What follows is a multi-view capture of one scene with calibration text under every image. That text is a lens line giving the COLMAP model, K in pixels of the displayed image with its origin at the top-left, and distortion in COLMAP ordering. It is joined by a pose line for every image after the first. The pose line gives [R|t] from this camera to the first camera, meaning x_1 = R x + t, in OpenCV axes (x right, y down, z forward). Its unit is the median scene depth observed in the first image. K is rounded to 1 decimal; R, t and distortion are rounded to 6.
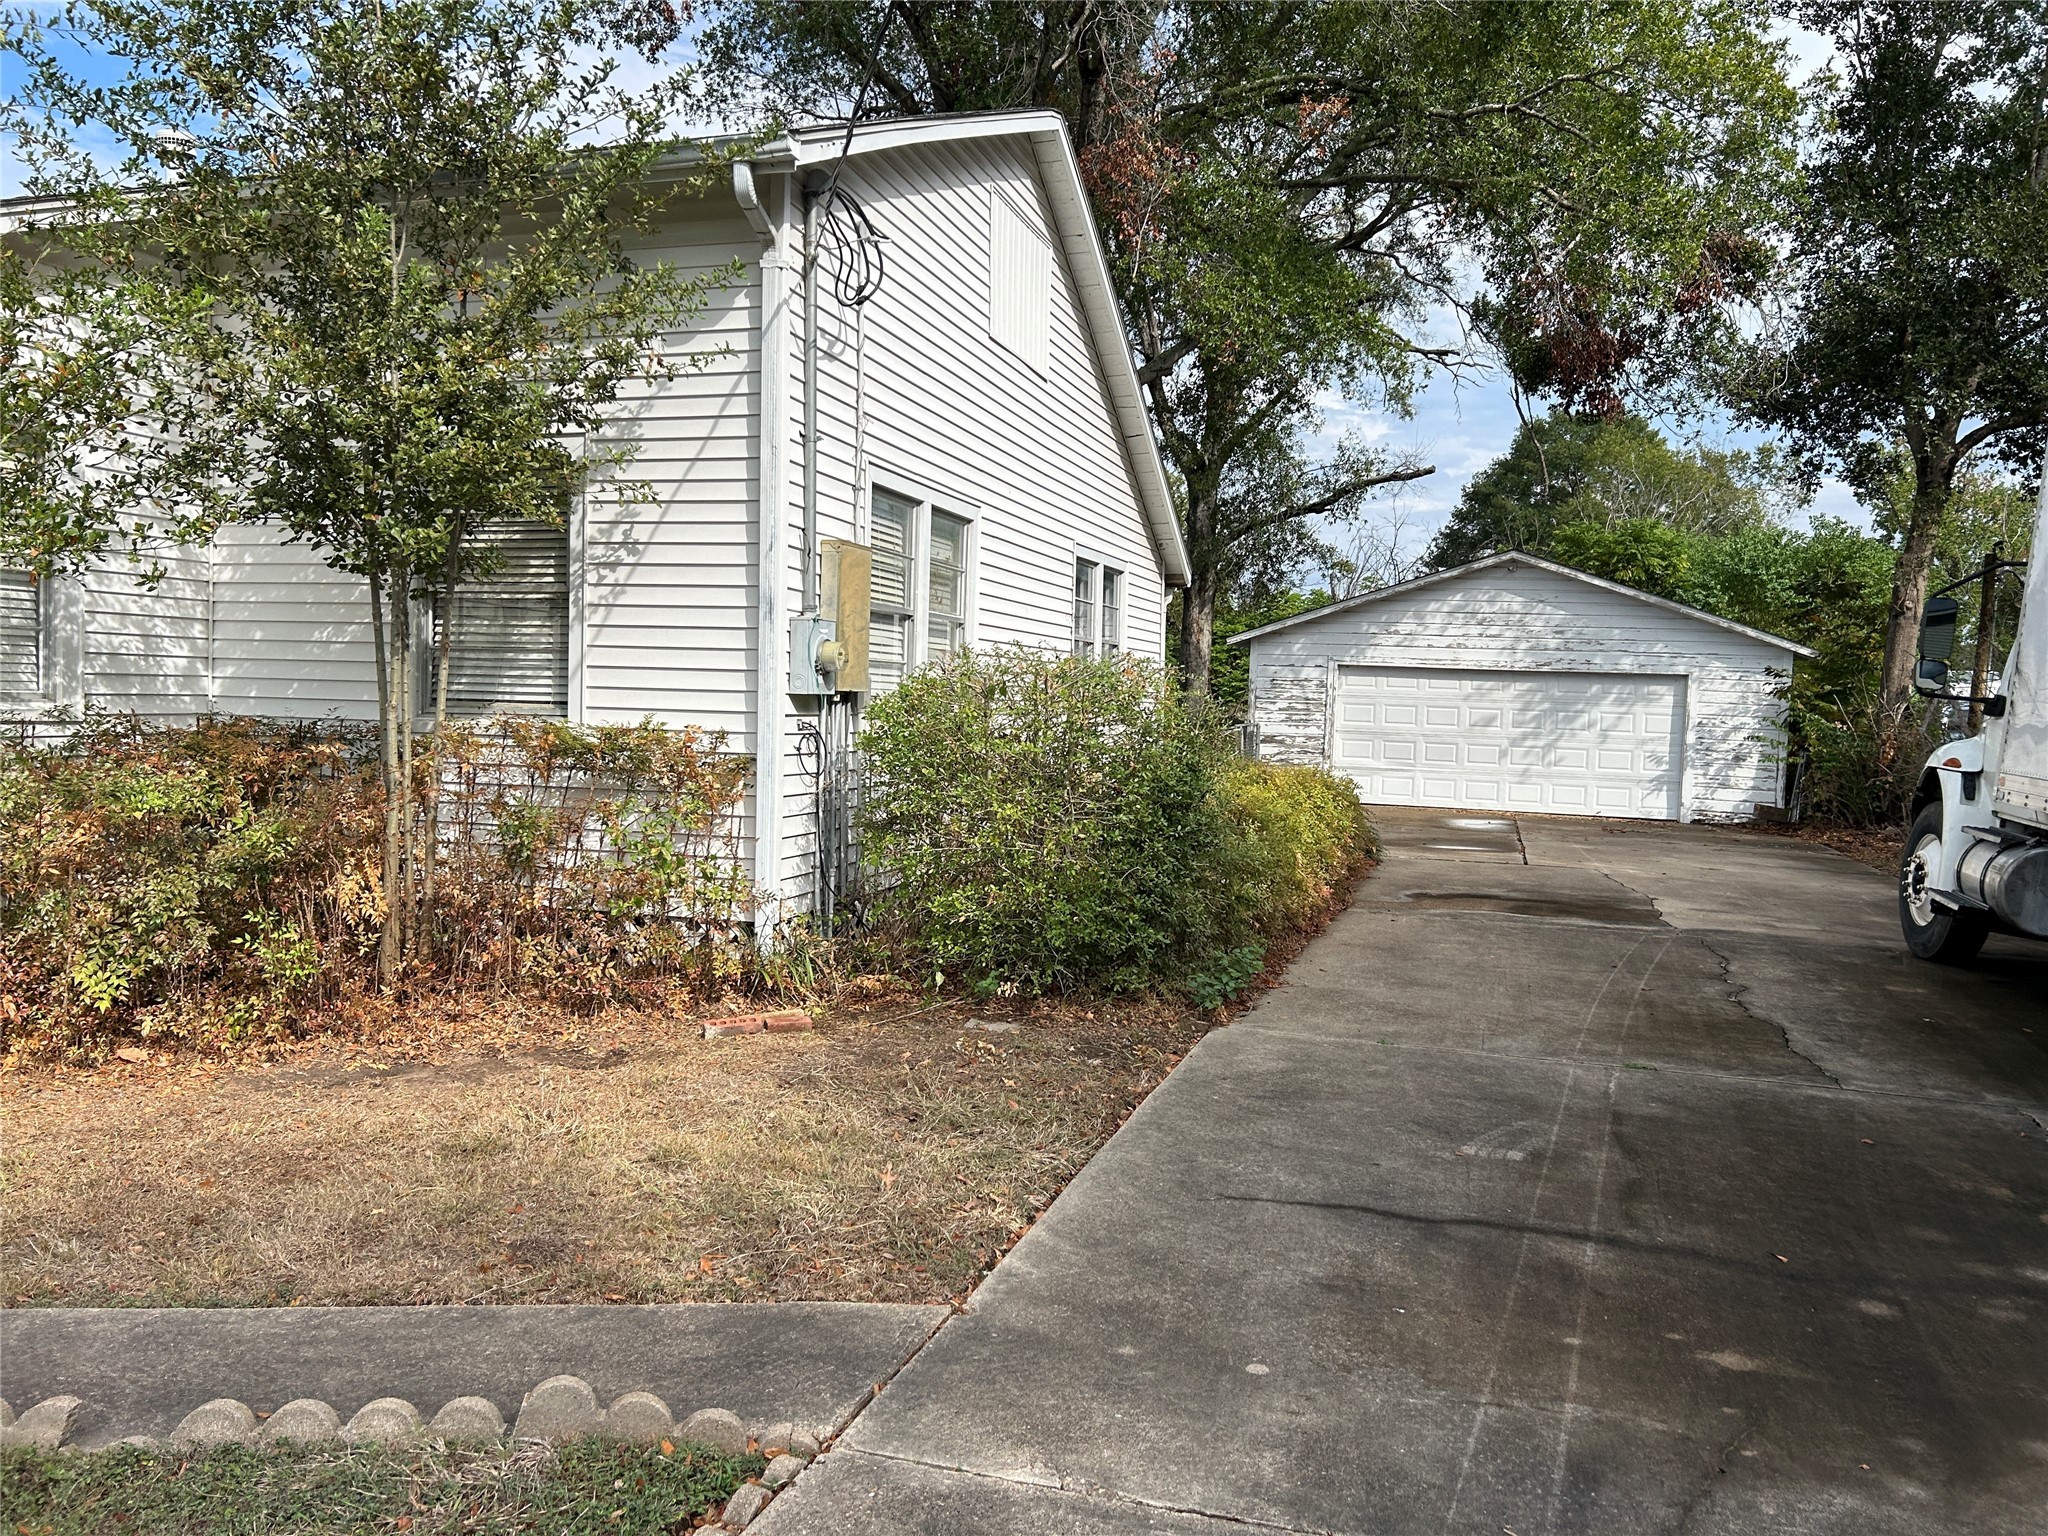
lens RADIAL K [[1551.8, 0, 1014.4], [0, 1551.8, 752.1], [0, 0, 1]] dist [0.058099, -0.049264]
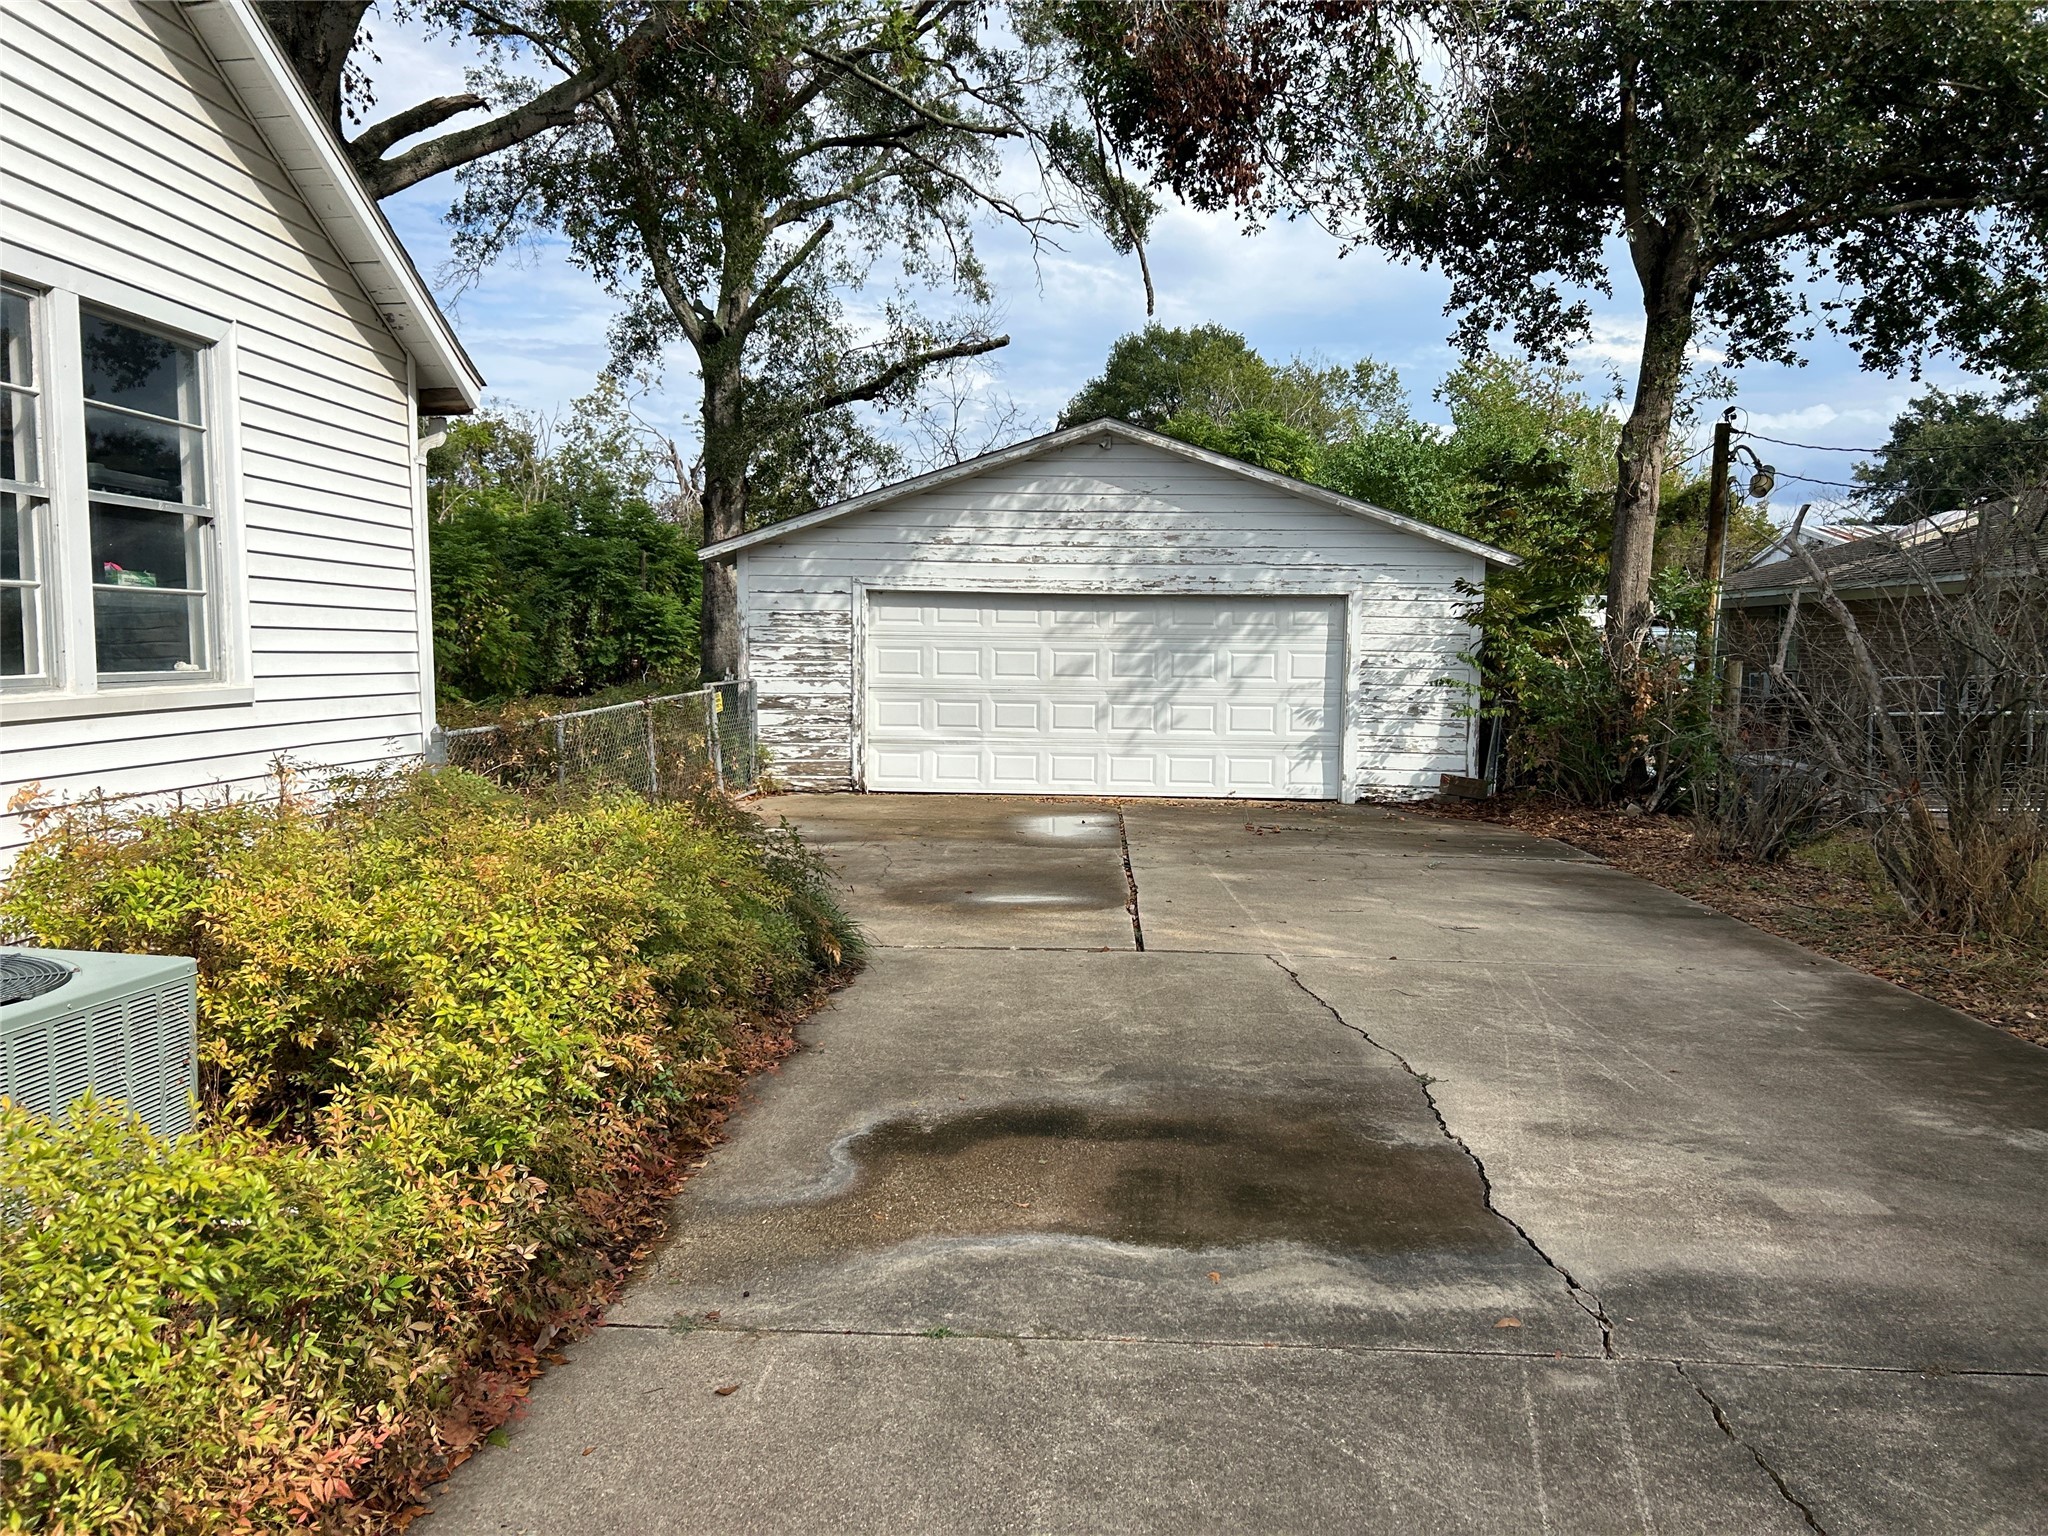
lens RADIAL K [[1548.3, 0, 927.5], [0, 1548.3, 713.0], [0, 0, 1]] dist [0.054038, 0.001857]
pose [[0.982309, -0.031982, 0.184517, 0.113040], [0.030373, 0.999472, 0.011540, -0.009836], [-0.184788, -0.005731, 0.982762, 0.345891]]
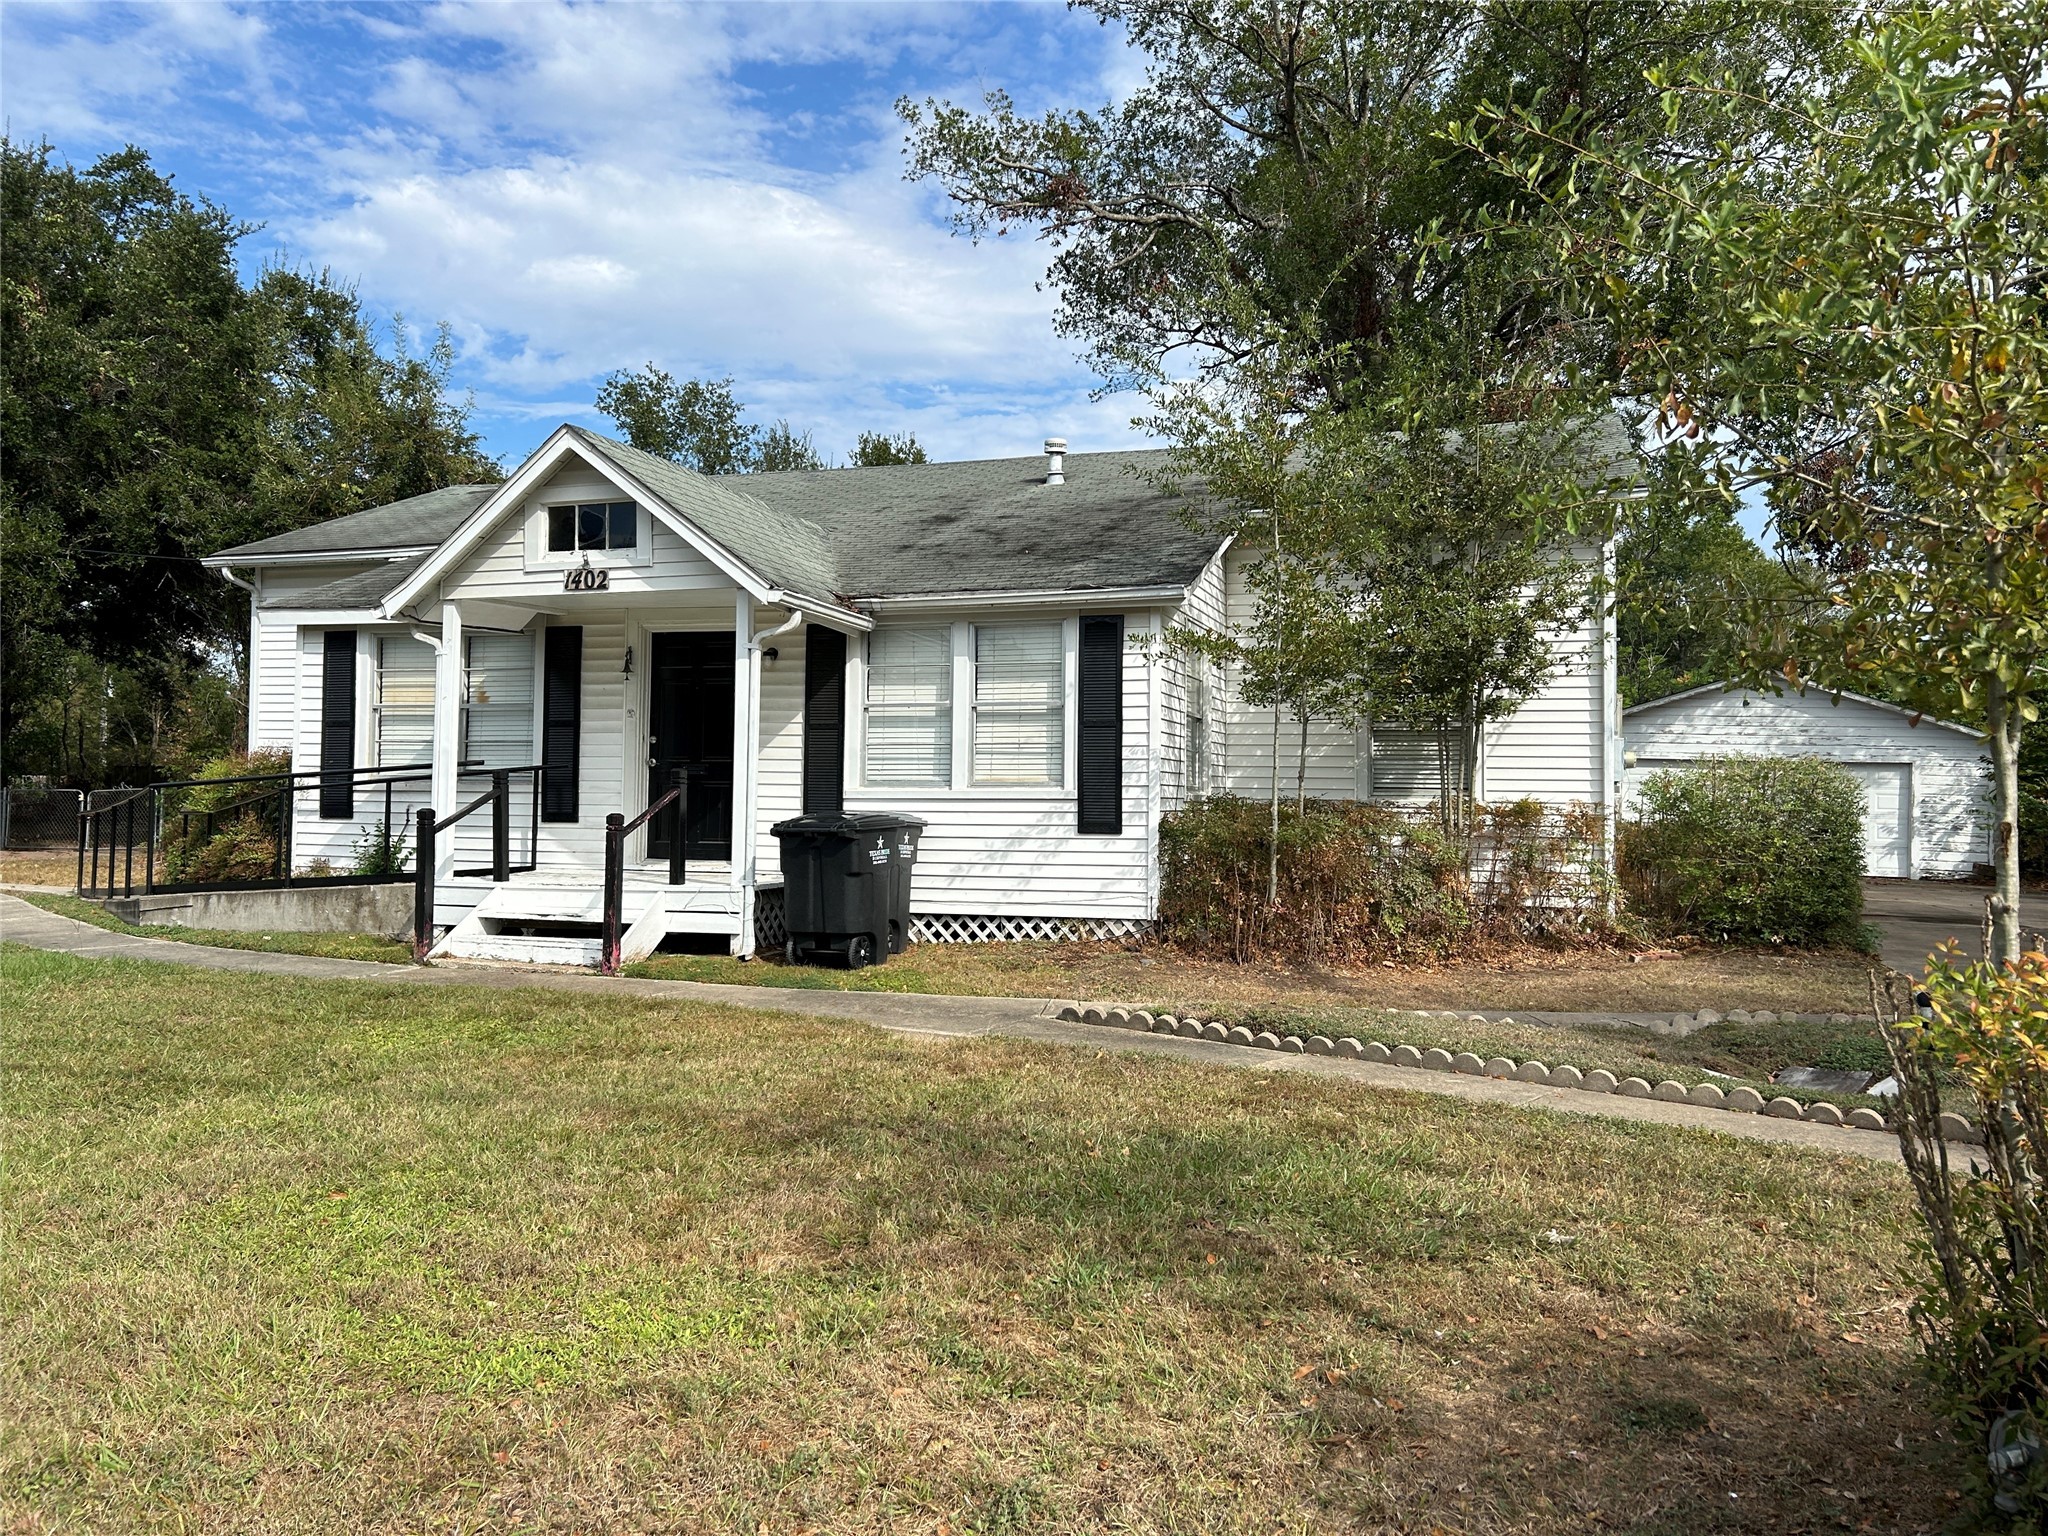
lens RADIAL K [[1535.2, 0, 987.2], [0, 1535.2, 758.0], [0, 0, 1]] dist [0.057810, -0.049362]
pose [[0.999824, -0.014238, -0.012205, -0.298199], [0.013458, 0.998001, -0.061753, 0.012834], [0.013060, 0.061578, 0.998017, -0.283069]]
